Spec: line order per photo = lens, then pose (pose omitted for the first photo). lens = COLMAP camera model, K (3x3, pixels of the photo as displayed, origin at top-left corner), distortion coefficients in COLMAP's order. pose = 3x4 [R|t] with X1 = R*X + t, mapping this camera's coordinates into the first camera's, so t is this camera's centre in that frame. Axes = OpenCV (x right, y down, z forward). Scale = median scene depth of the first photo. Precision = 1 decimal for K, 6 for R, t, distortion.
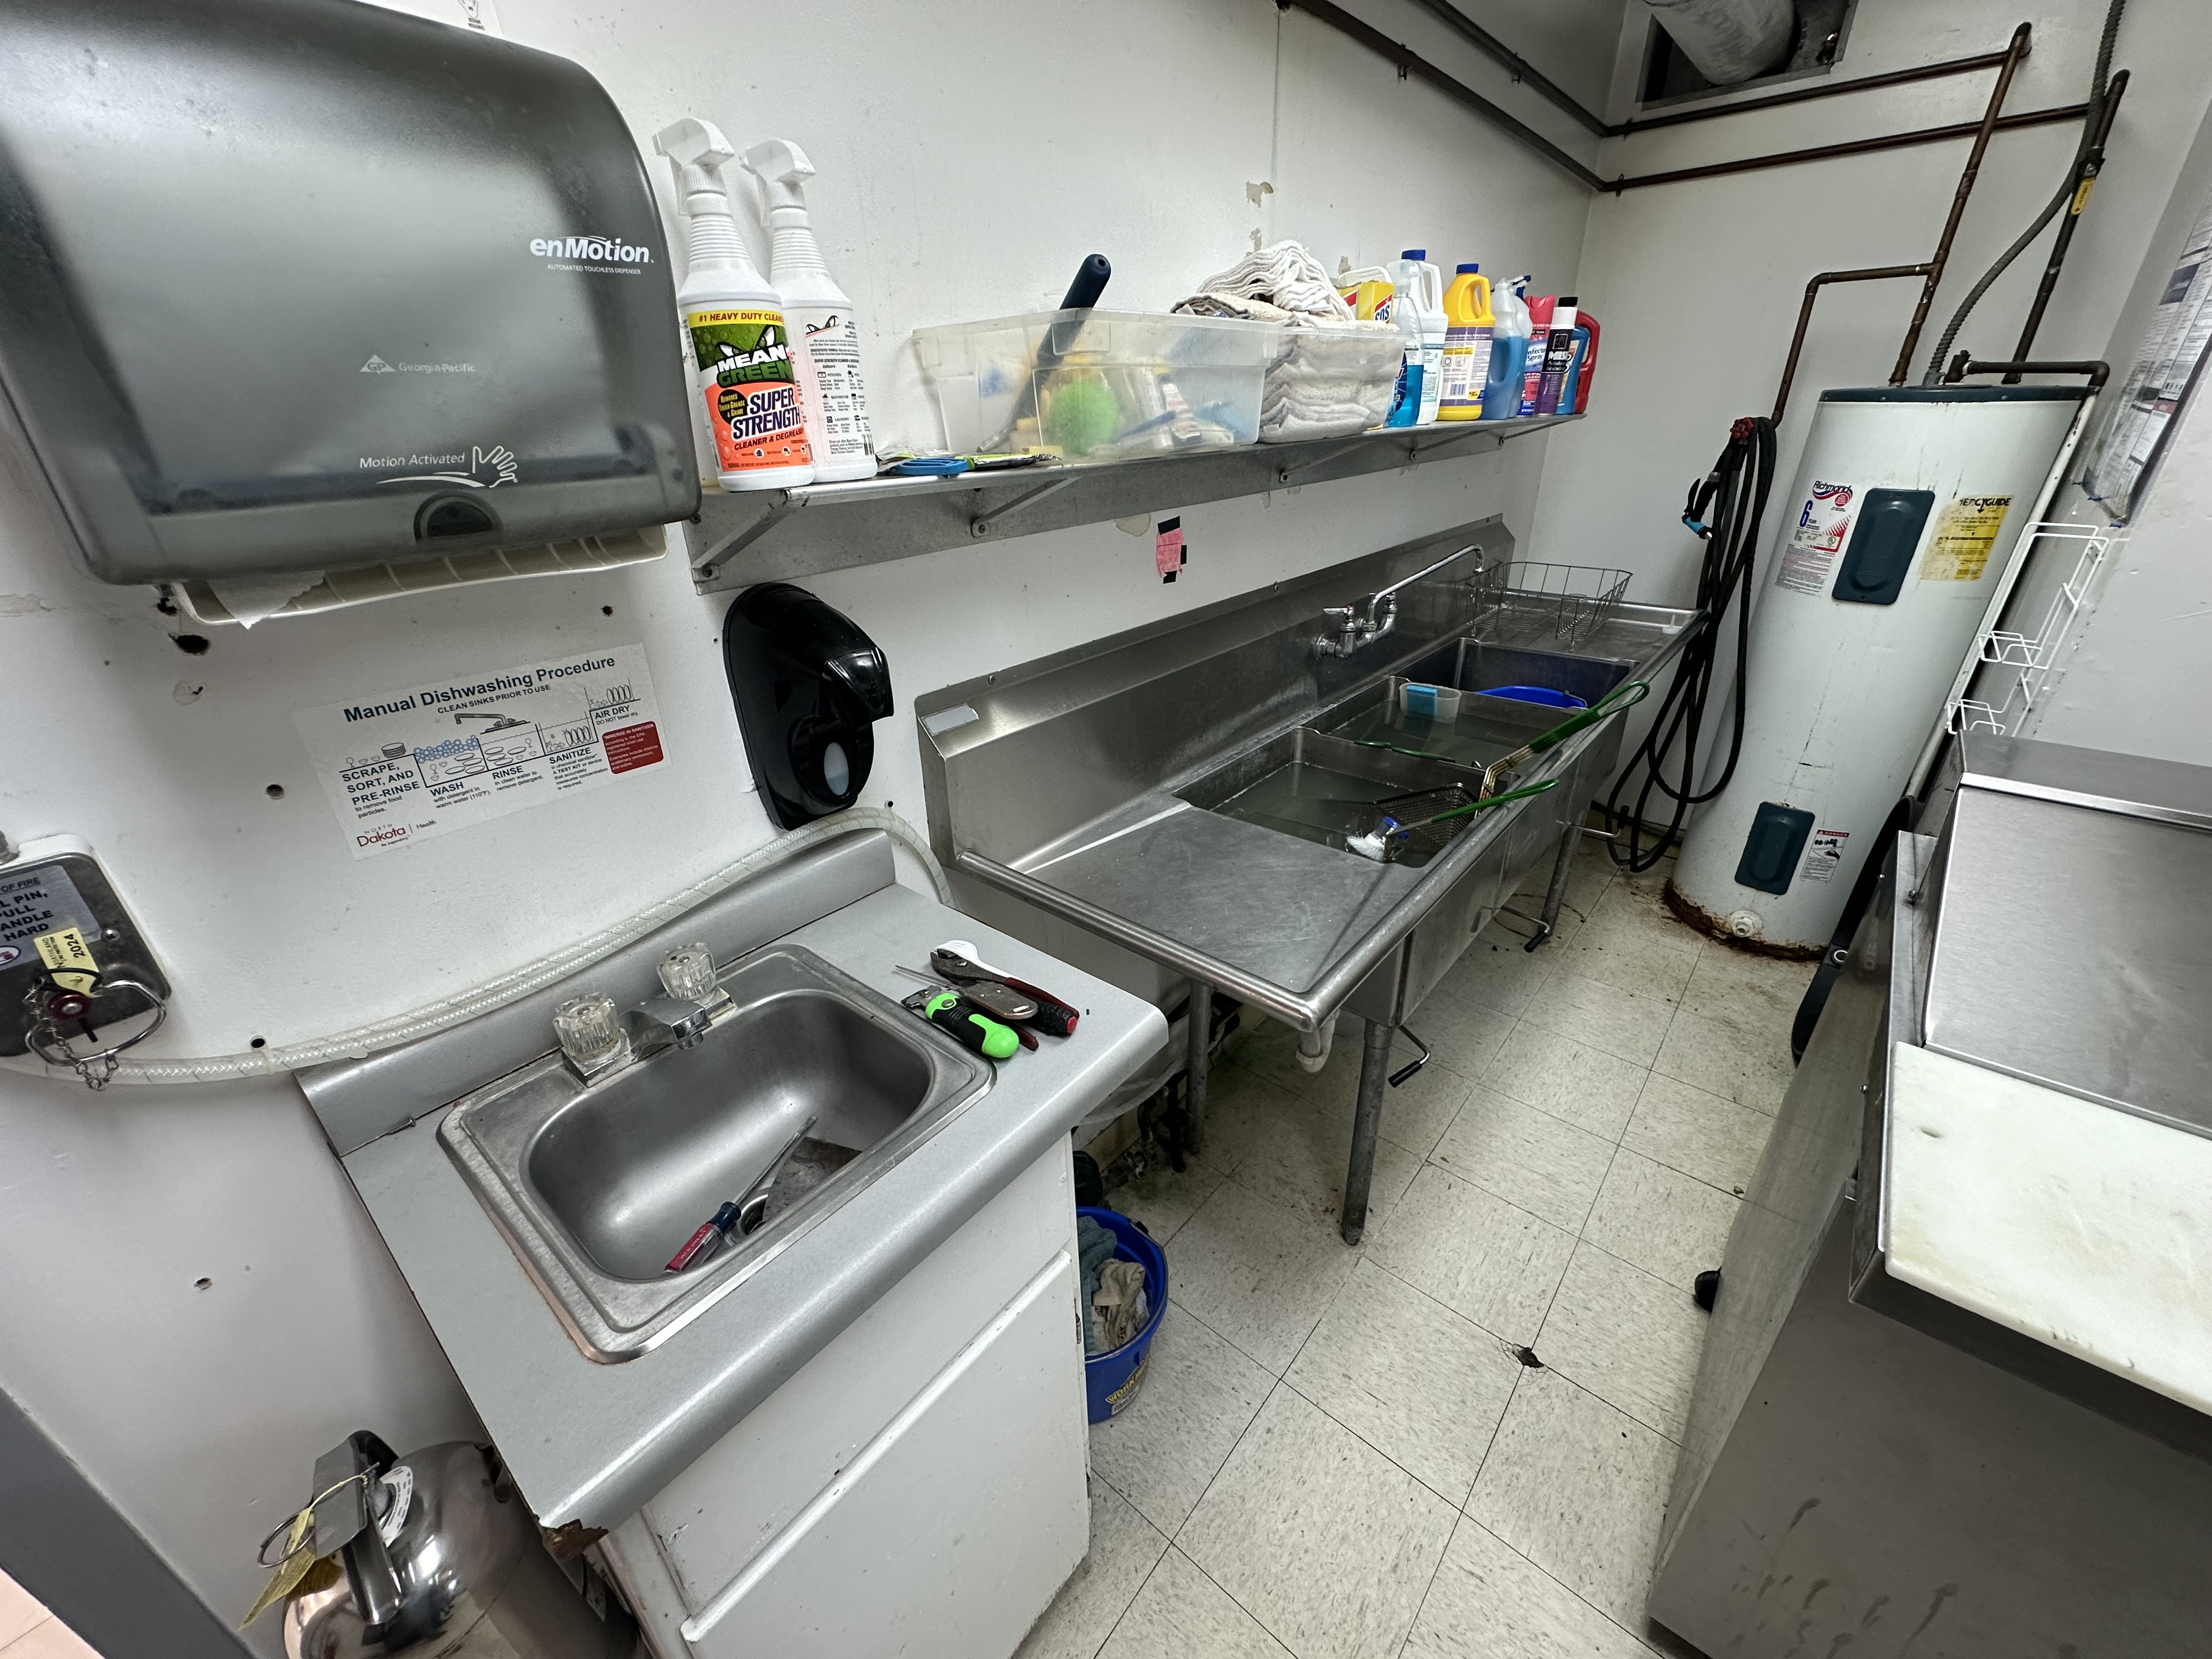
lens RADIAL K [[881.2, 0, 1104.3], [0, 881.2, 829.1], [0, 0, 1]] dist [-0.002713, 0.000401]
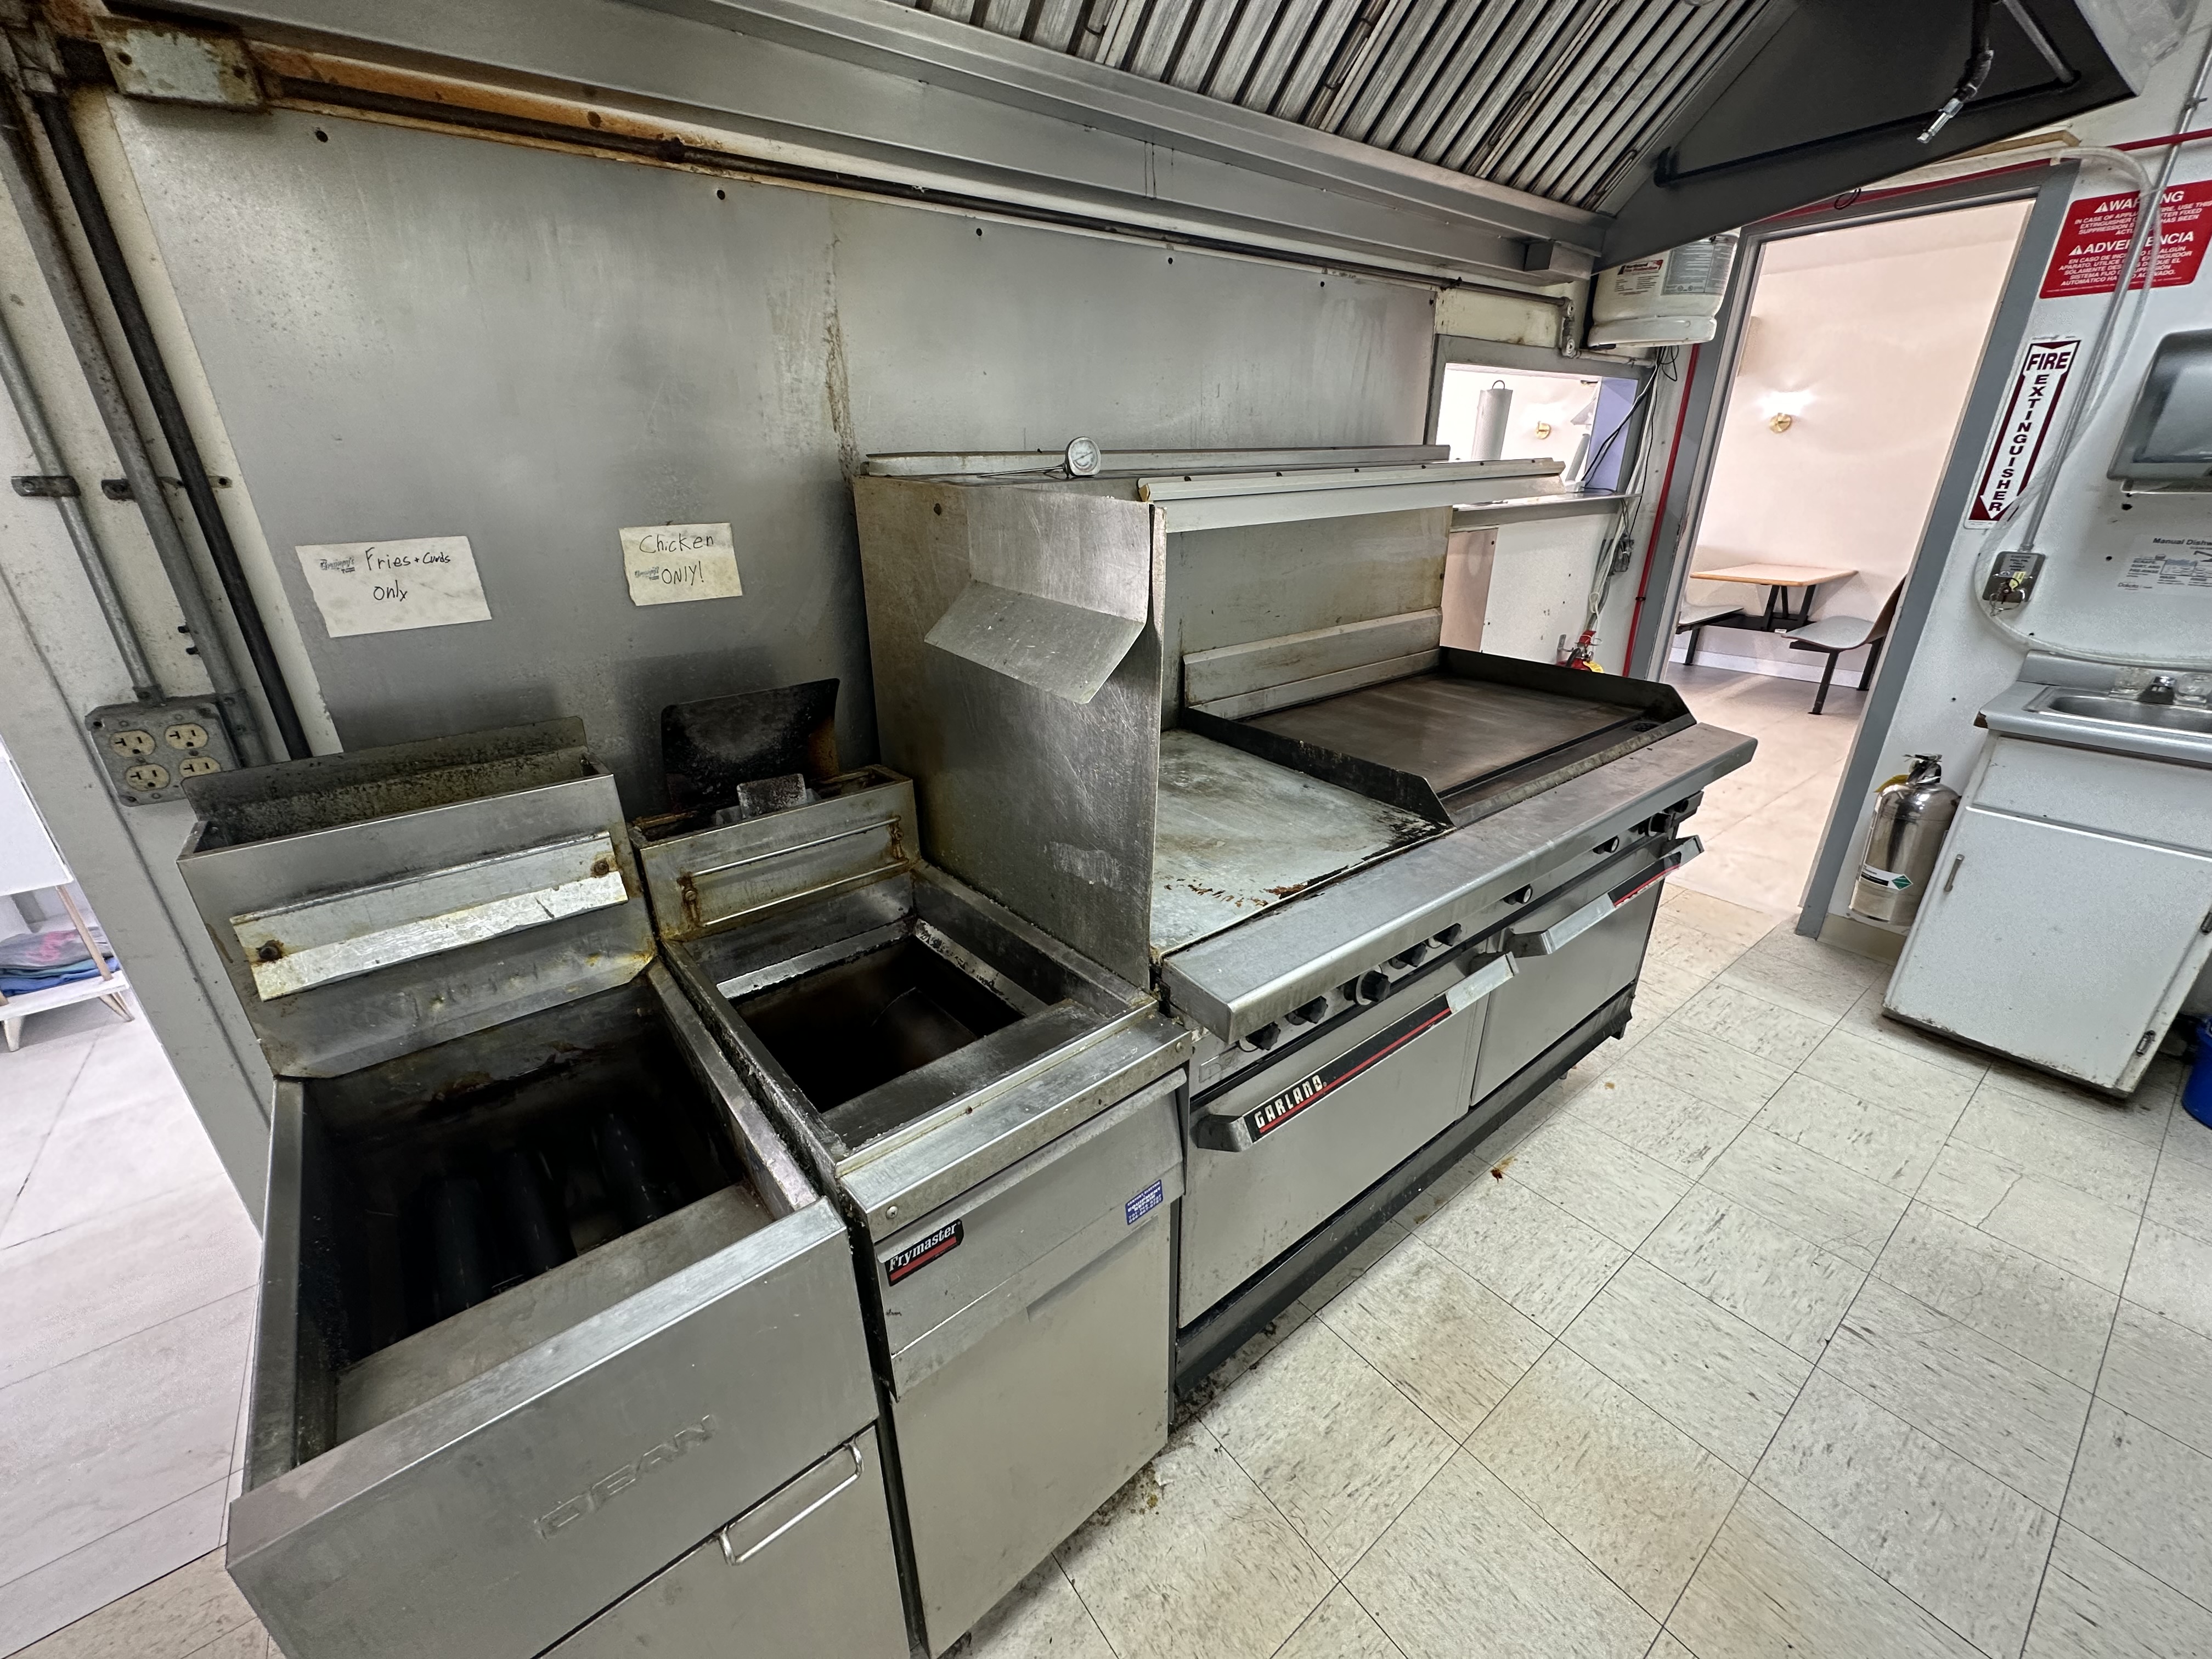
lens RADIAL K [[881.2, 0, 1101.8], [0, 881.2, 826.1], [0, 0, 1]] dist [-0.002713, 0.000401]
pose [[-0.209800, 0.407857, -0.888615, 0.996925], [-0.416242, 0.785114, 0.458626, 0.256435], [0.884718, 0.466099, 0.005050, -0.582517]]
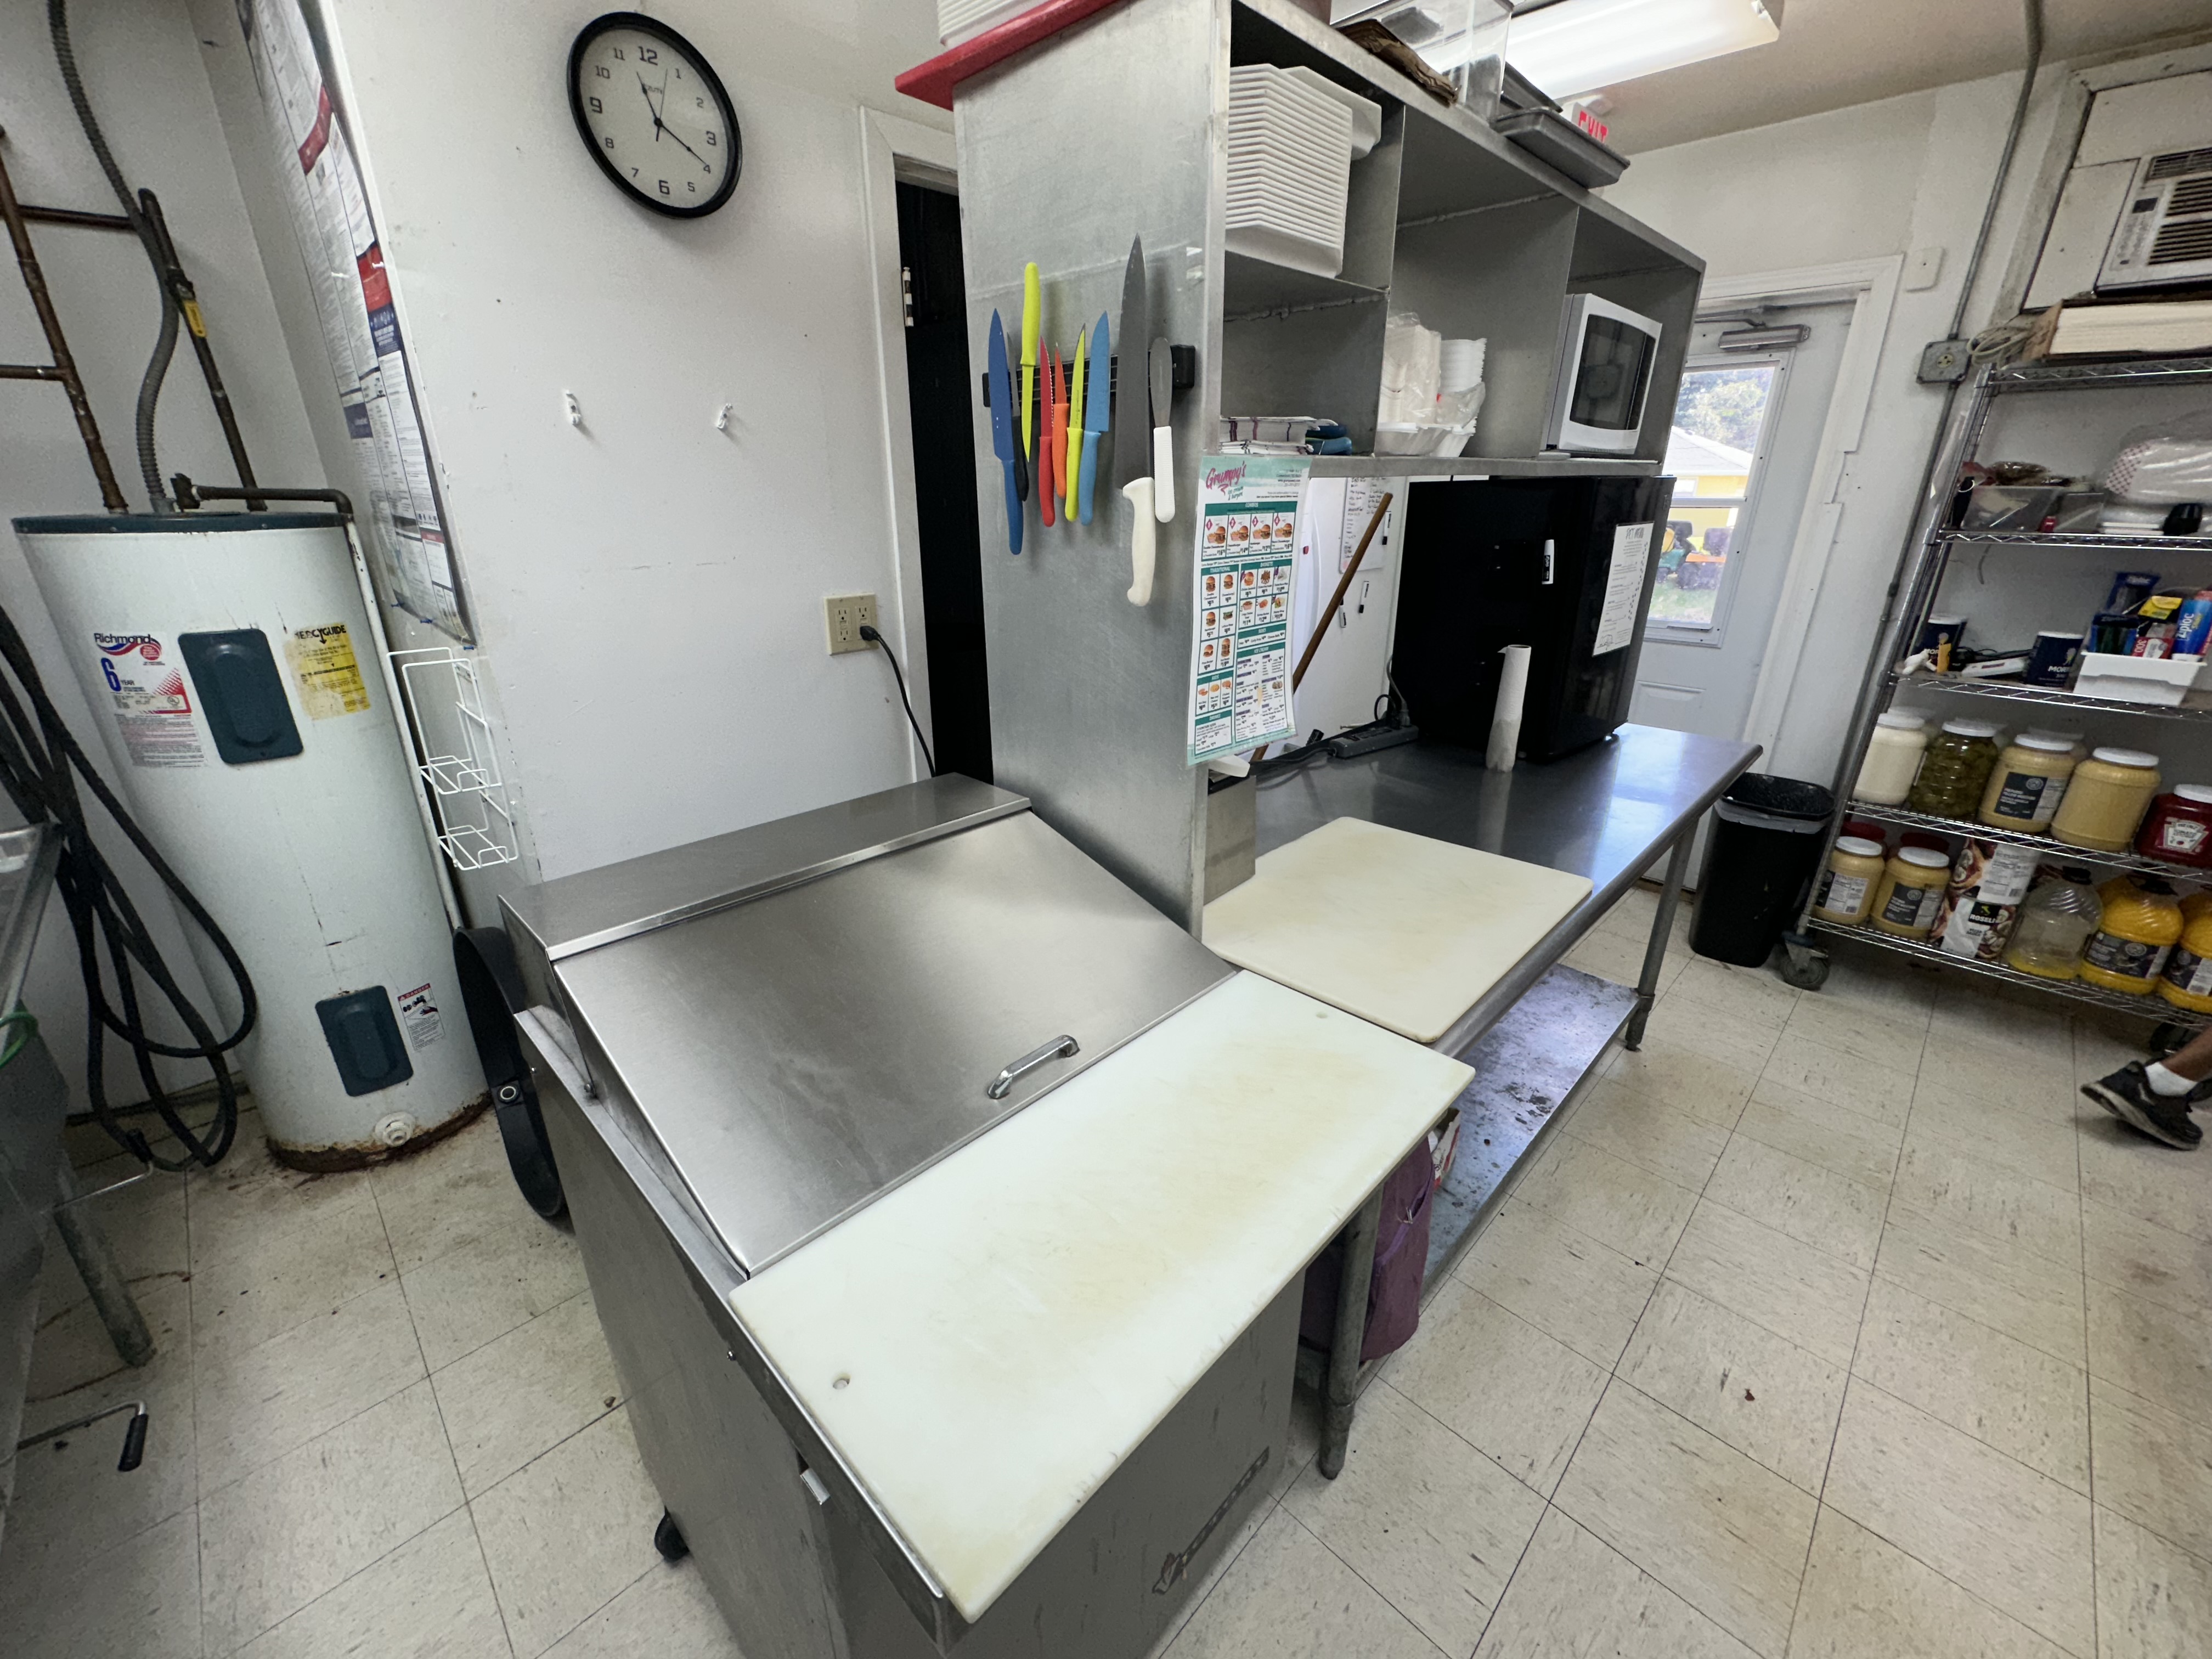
lens RADIAL K [[881.2, 0, 1104.2], [0, 881.2, 829.2], [0, 0, 1]] dist [-0.002713, 0.000401]
pose [[0.079852, -0.342124, 0.936256, 0.122582], [0.442077, 0.853988, 0.274358, -0.079641], [-0.893416, 0.391989, 0.219438, 0.133254]]
